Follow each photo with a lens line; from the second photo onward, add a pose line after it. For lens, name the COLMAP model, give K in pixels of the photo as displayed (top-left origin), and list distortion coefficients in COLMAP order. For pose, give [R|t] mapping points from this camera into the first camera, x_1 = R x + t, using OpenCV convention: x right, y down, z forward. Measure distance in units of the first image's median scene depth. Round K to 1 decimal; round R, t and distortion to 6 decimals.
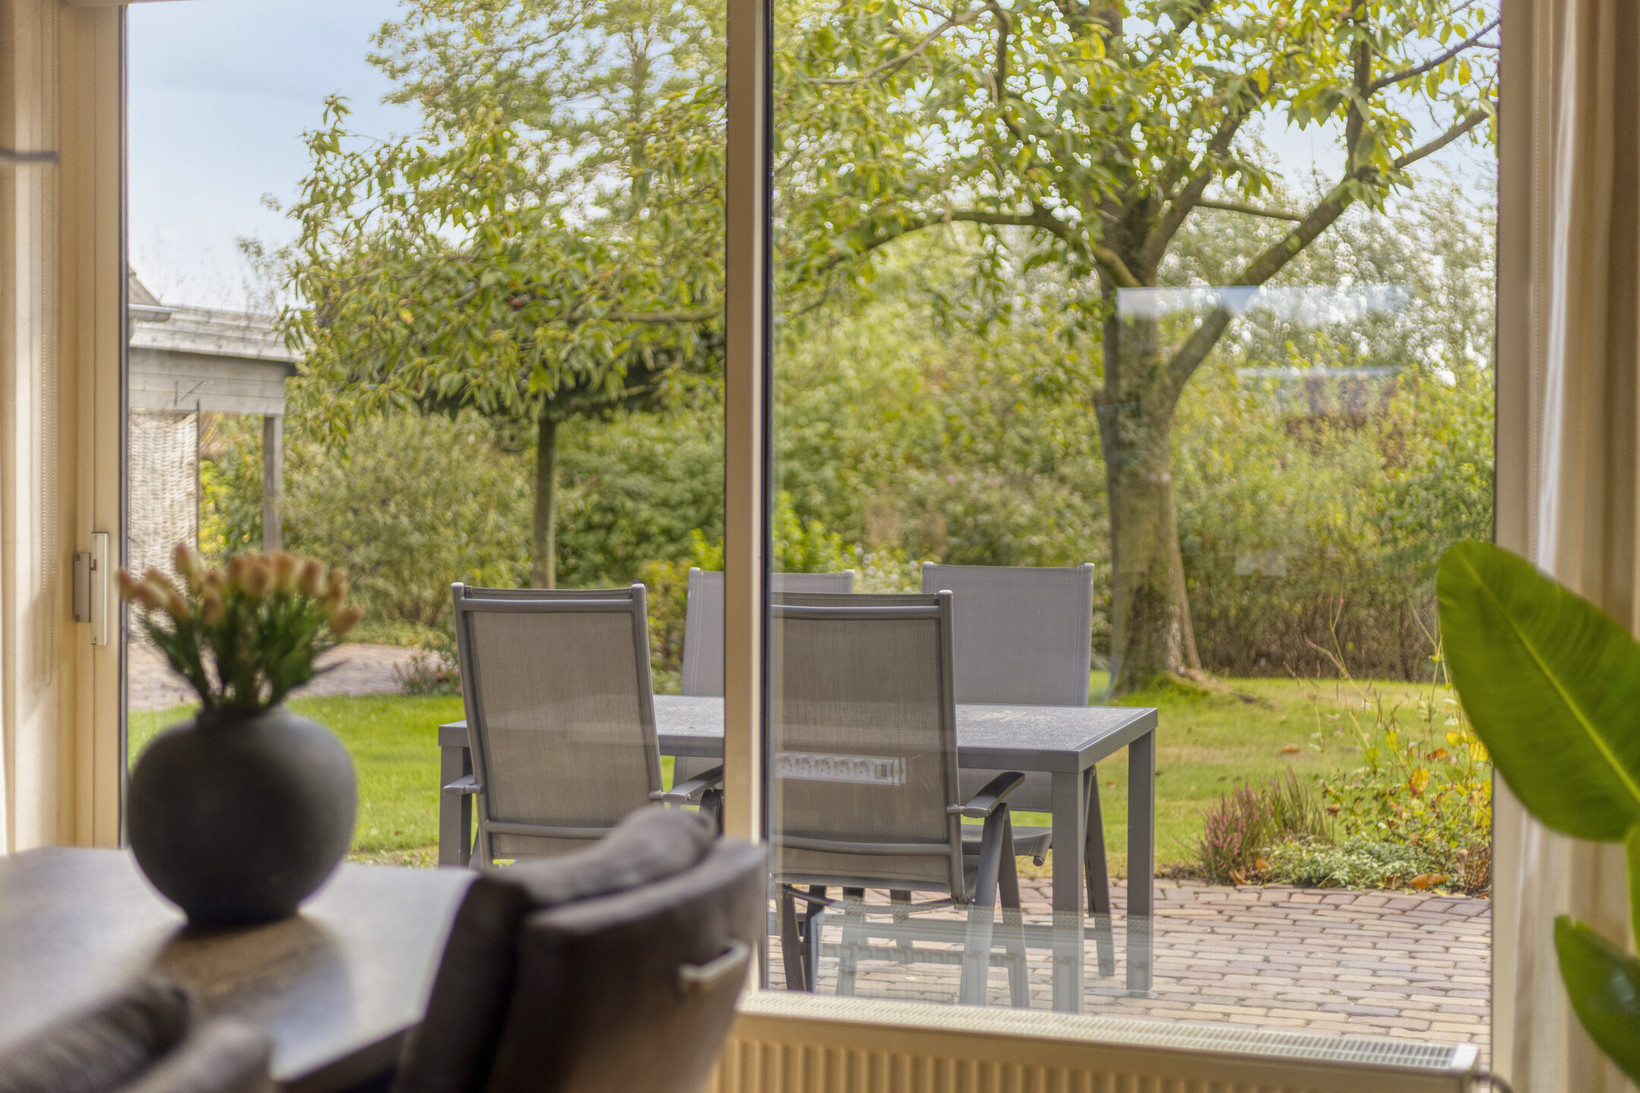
lens RADIAL K [[2399.1, 0, 829.3], [0, 2399.1, 542.2], [0, 0, 1]] dist [0.005266, 0.000000]
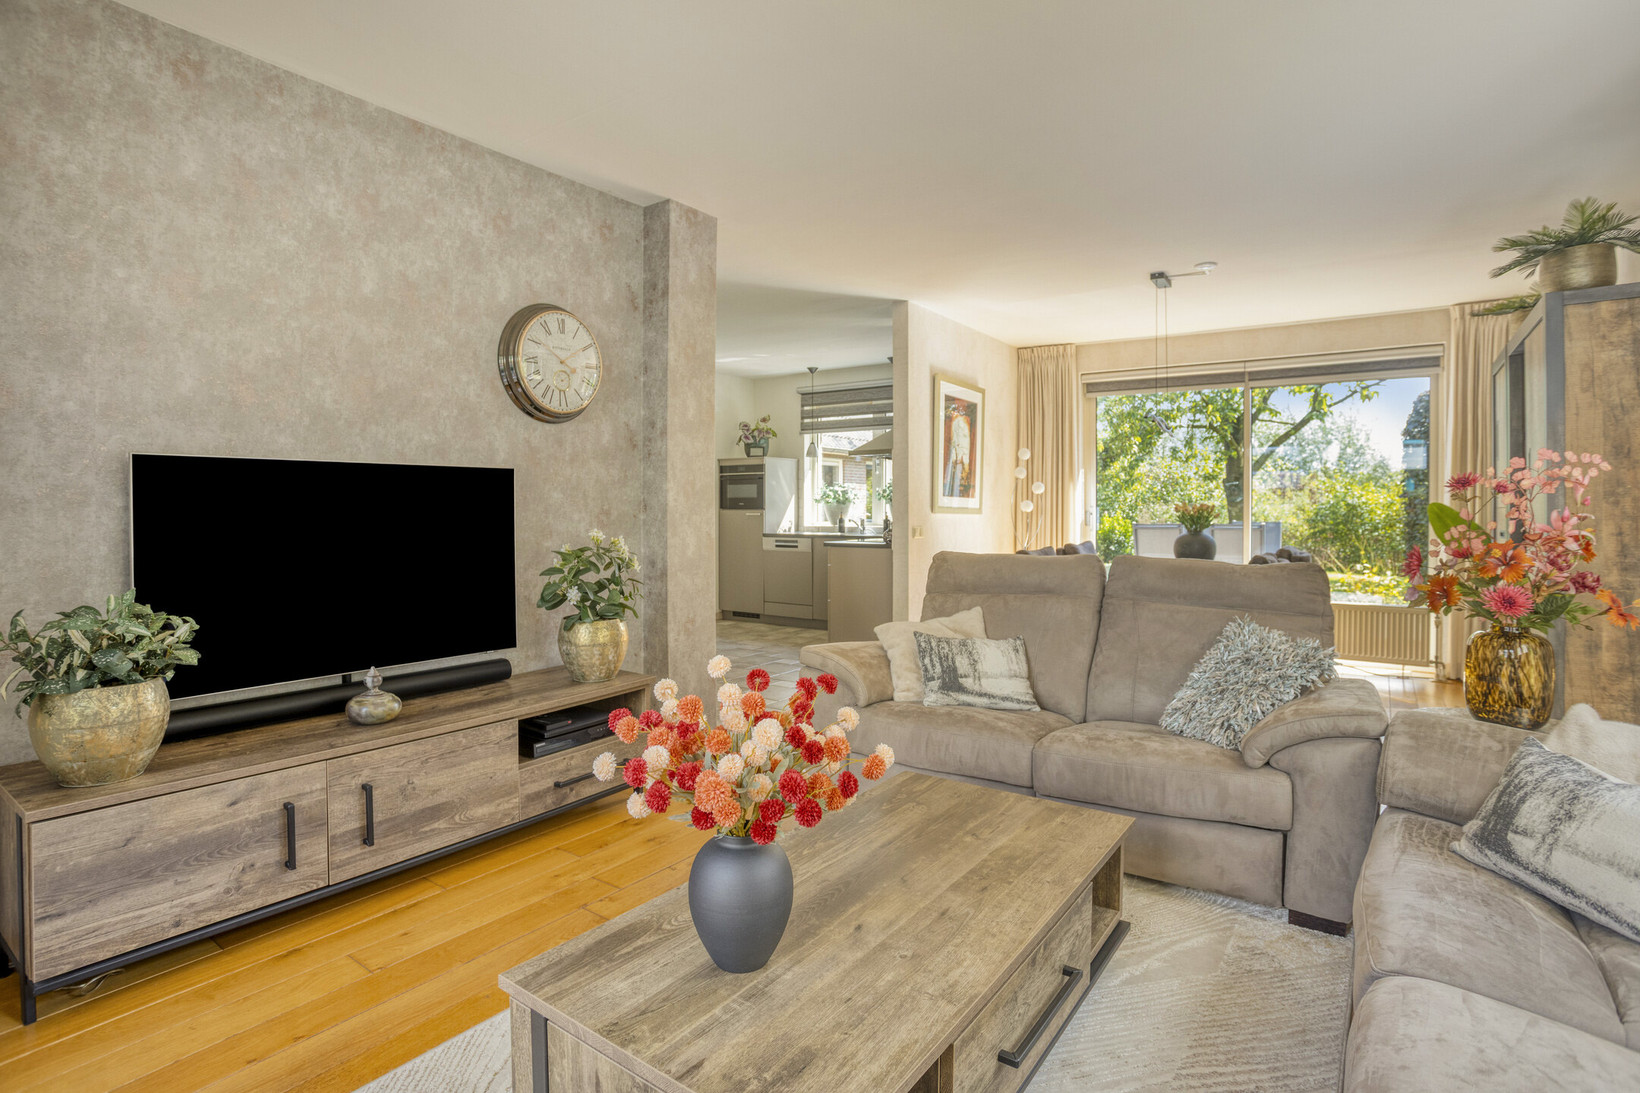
lens RADIAL K [[799.2, 0, 834.9], [0, 799.2, 522.0], [0, 0, 1]] dist [-0.063693, 0.020053]
pose [[0.958757, 0.004203, -0.284196, -0.102731], [-0.007978, 0.999895, -0.012129, 0.014669], [0.284115, 0.013896, 0.958690, -0.199655]]
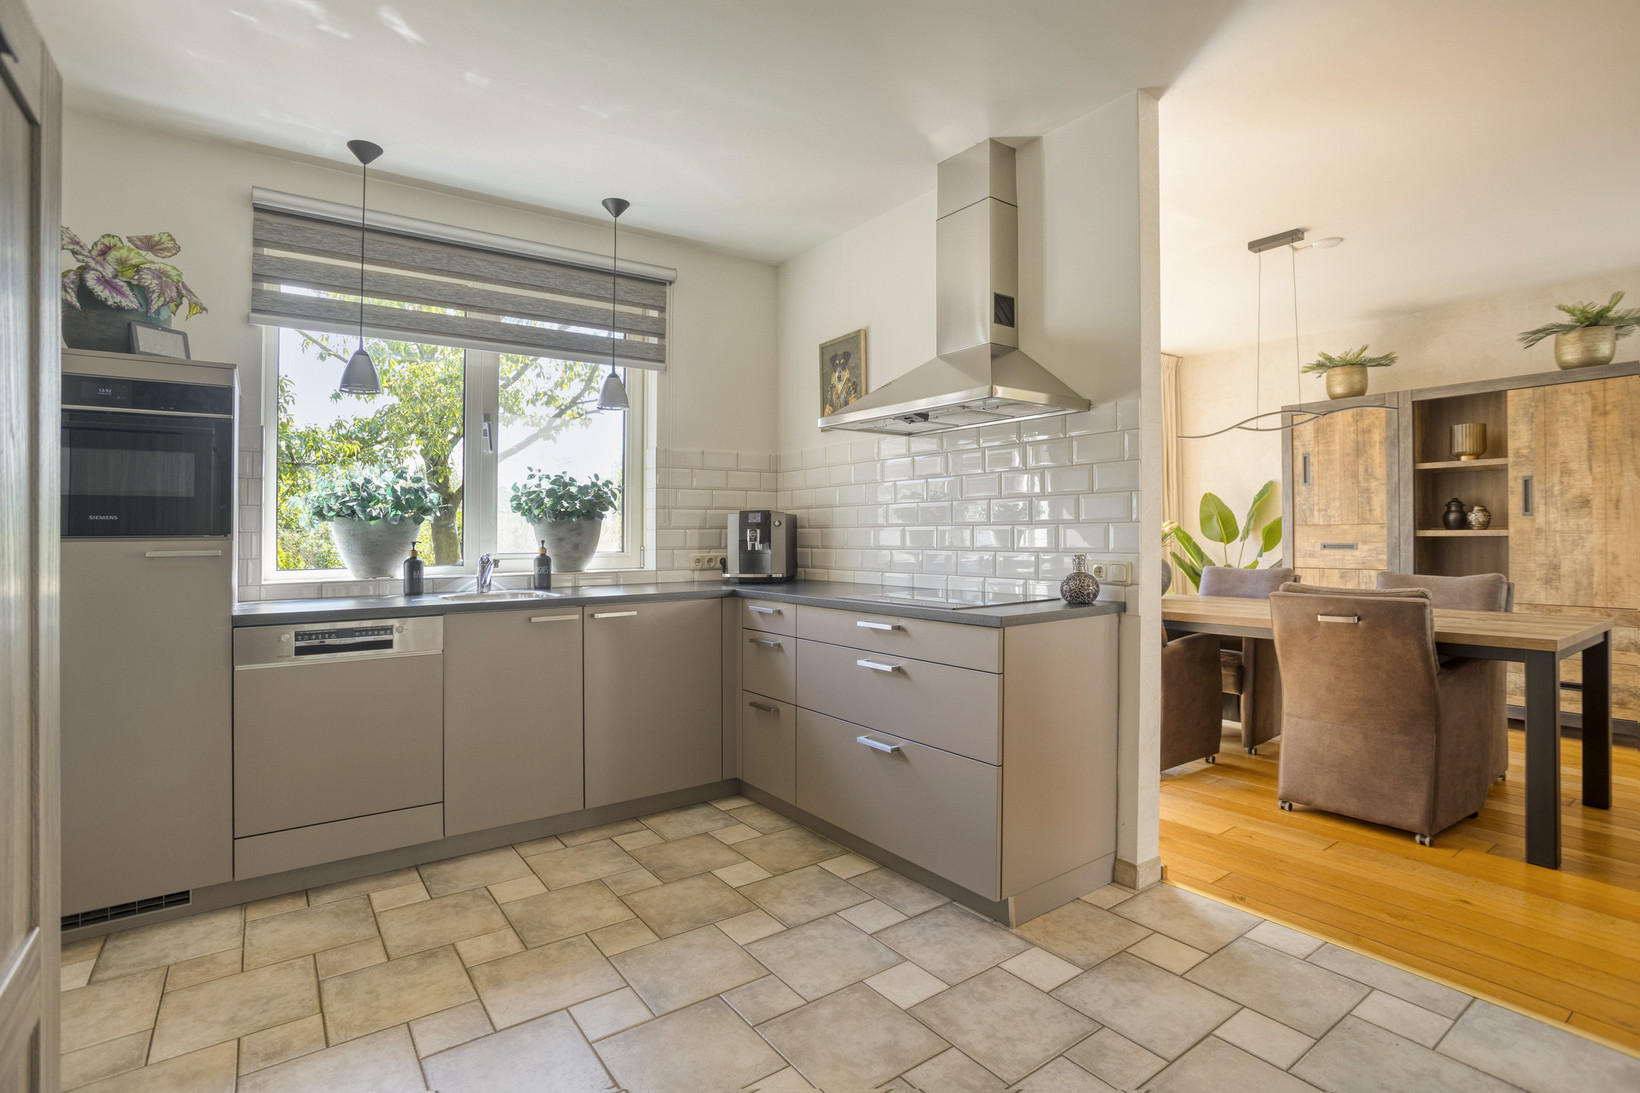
lens RADIAL K [[799.2, 0, 804.3], [0, 799.2, 530.6], [0, 0, 1]] dist [-0.063693, 0.020053]
pose [[0.576624, -0.003263, 0.817003, -0.378720], [0.033643, 0.999239, -0.019754, 0.005335], [-0.816316, 0.038877, 0.576295, 0.132508]]
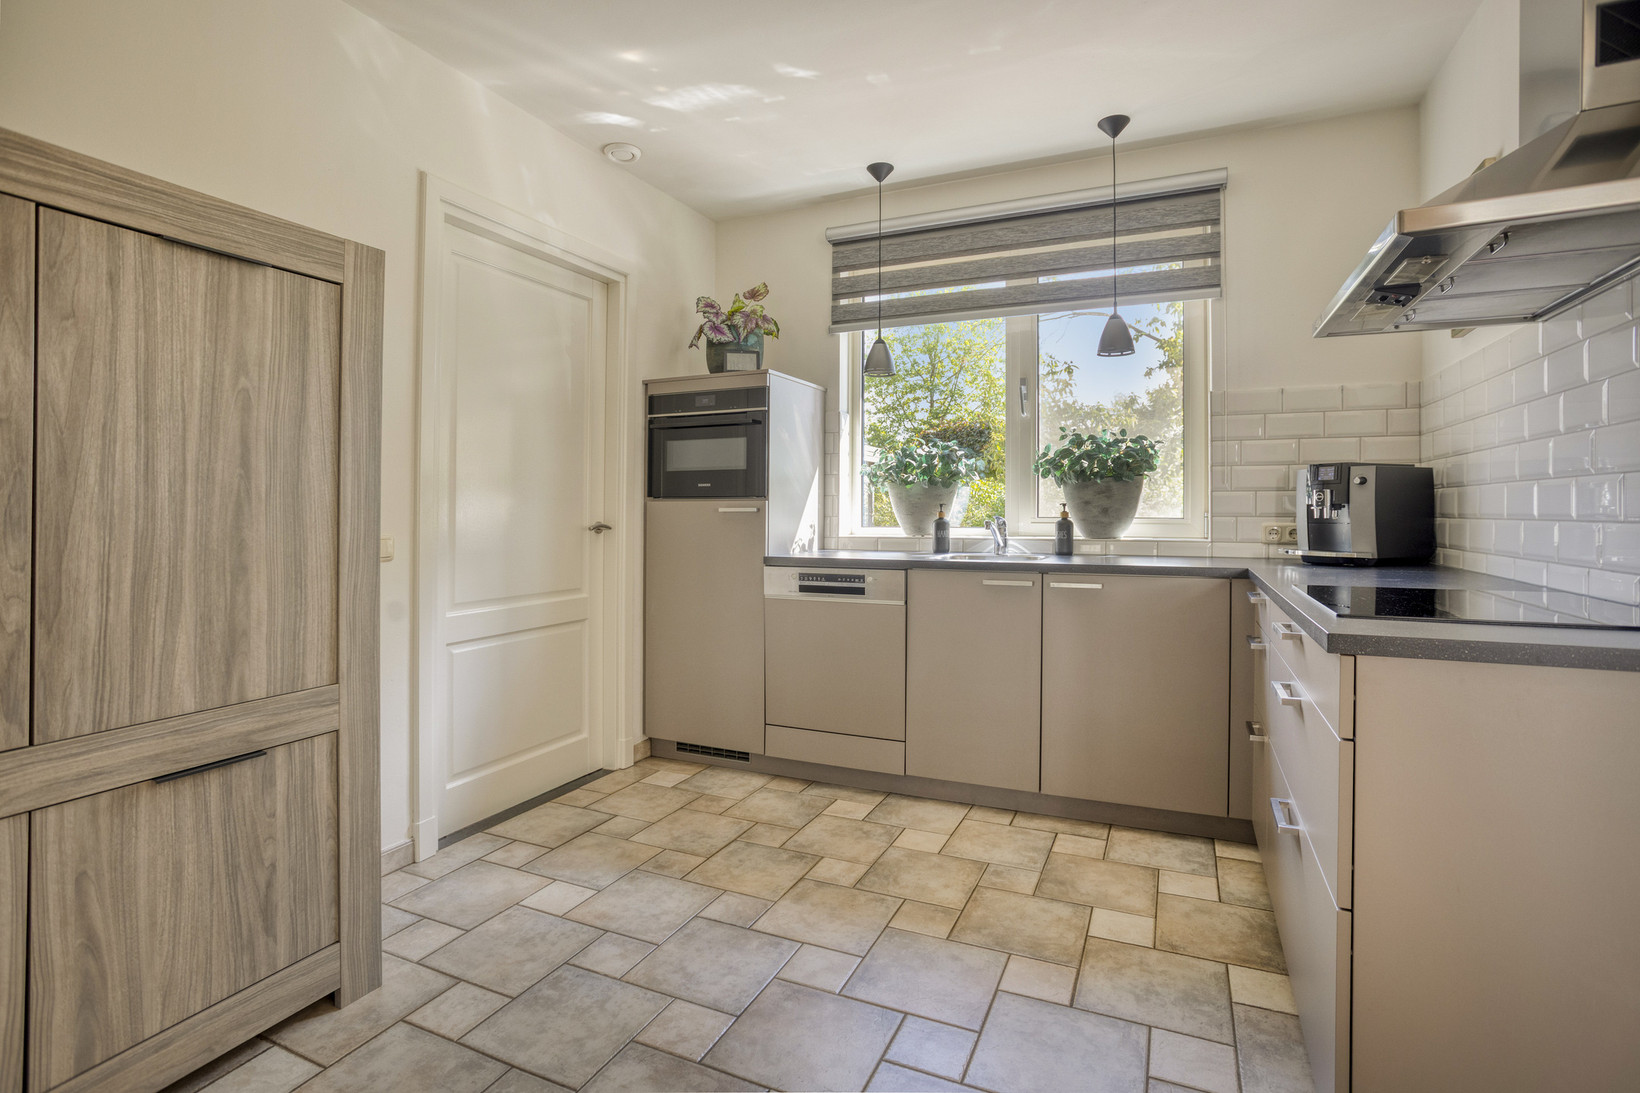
lens RADIAL K [[799.2, 0, 817.7], [0, 799.2, 490.9], [0, 0, 1]] dist [-0.063693, 0.020053]
pose [[0.994019, -0.004654, -0.109112, -0.271846], [-0.000998, 0.998663, -0.051689, 0.009126], [0.109206, 0.051489, 0.992685, 0.100801]]
